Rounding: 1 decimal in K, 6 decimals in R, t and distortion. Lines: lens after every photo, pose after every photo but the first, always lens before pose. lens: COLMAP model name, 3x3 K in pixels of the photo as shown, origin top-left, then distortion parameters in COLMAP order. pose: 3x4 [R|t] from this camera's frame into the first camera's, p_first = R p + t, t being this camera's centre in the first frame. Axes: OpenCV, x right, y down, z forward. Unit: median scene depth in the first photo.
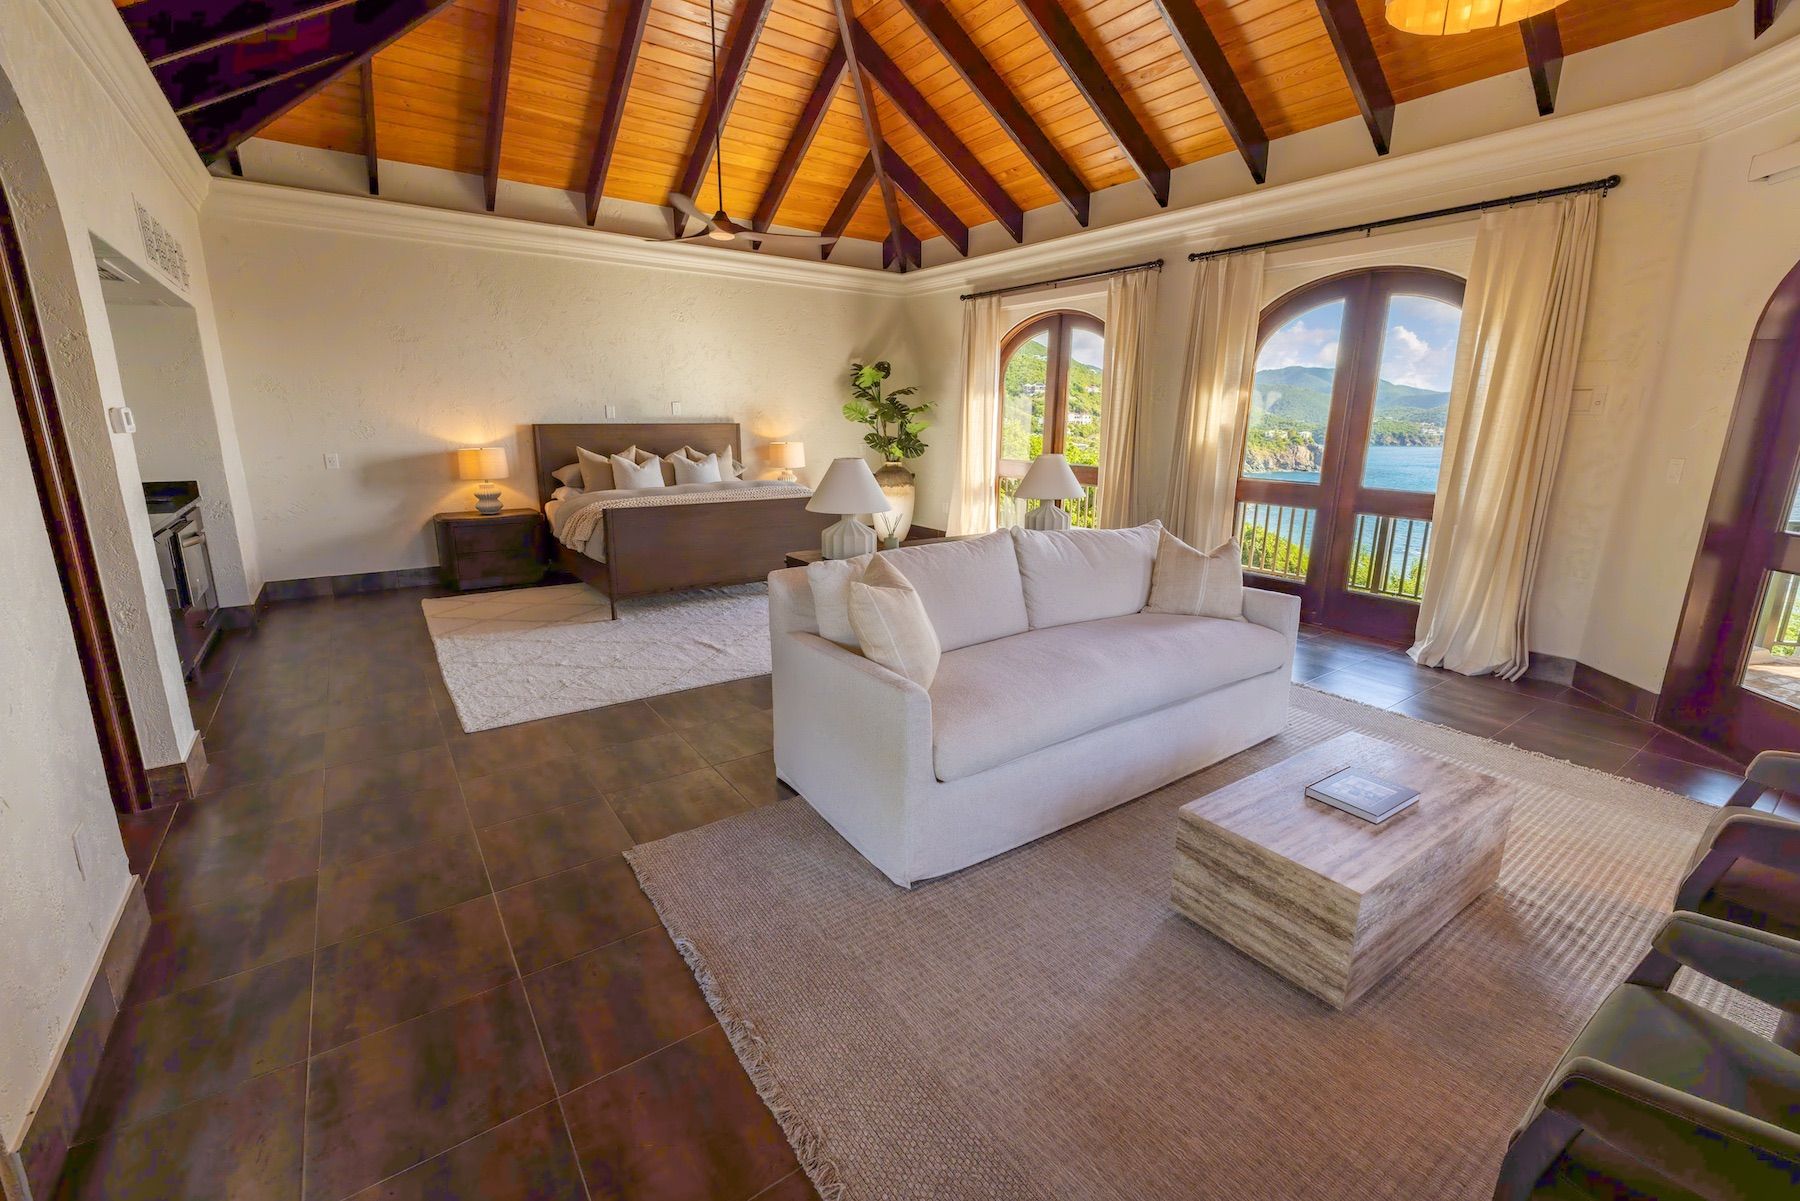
lens RADIAL K [[765.8, 0, 900.0], [0, 765.8, 600.5], [0, 0, 1]] dist [0.001299, 0.000158]
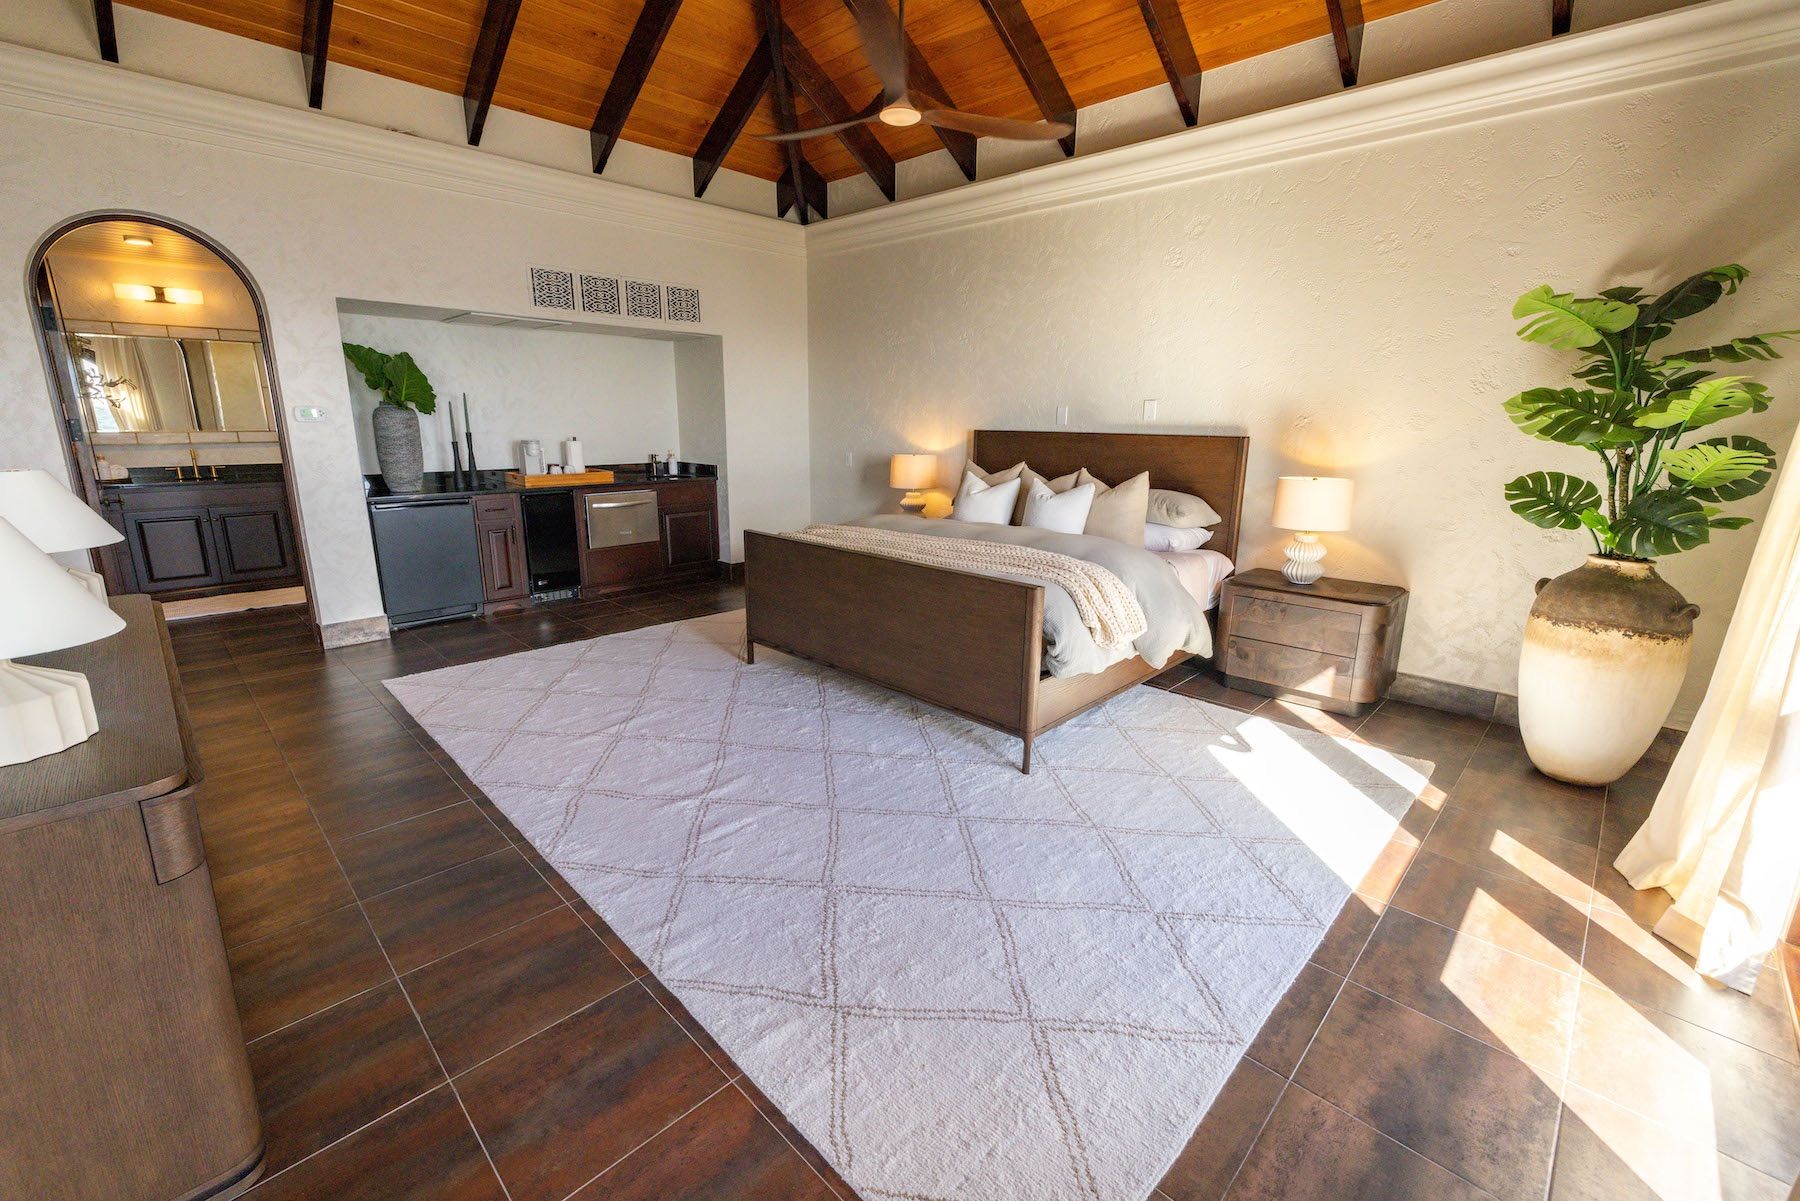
lens RADIAL K [[765.8, 0, 900.0], [0, 765.8, 600.5], [0, 0, 1]] dist [0.001299, 0.000158]
pose [[0.175578, 0.232452, -0.956629, 0.278119], [-0.243541, 0.951776, 0.186574, -0.149934], [0.953866, 0.200220, 0.223723, 0.612068]]
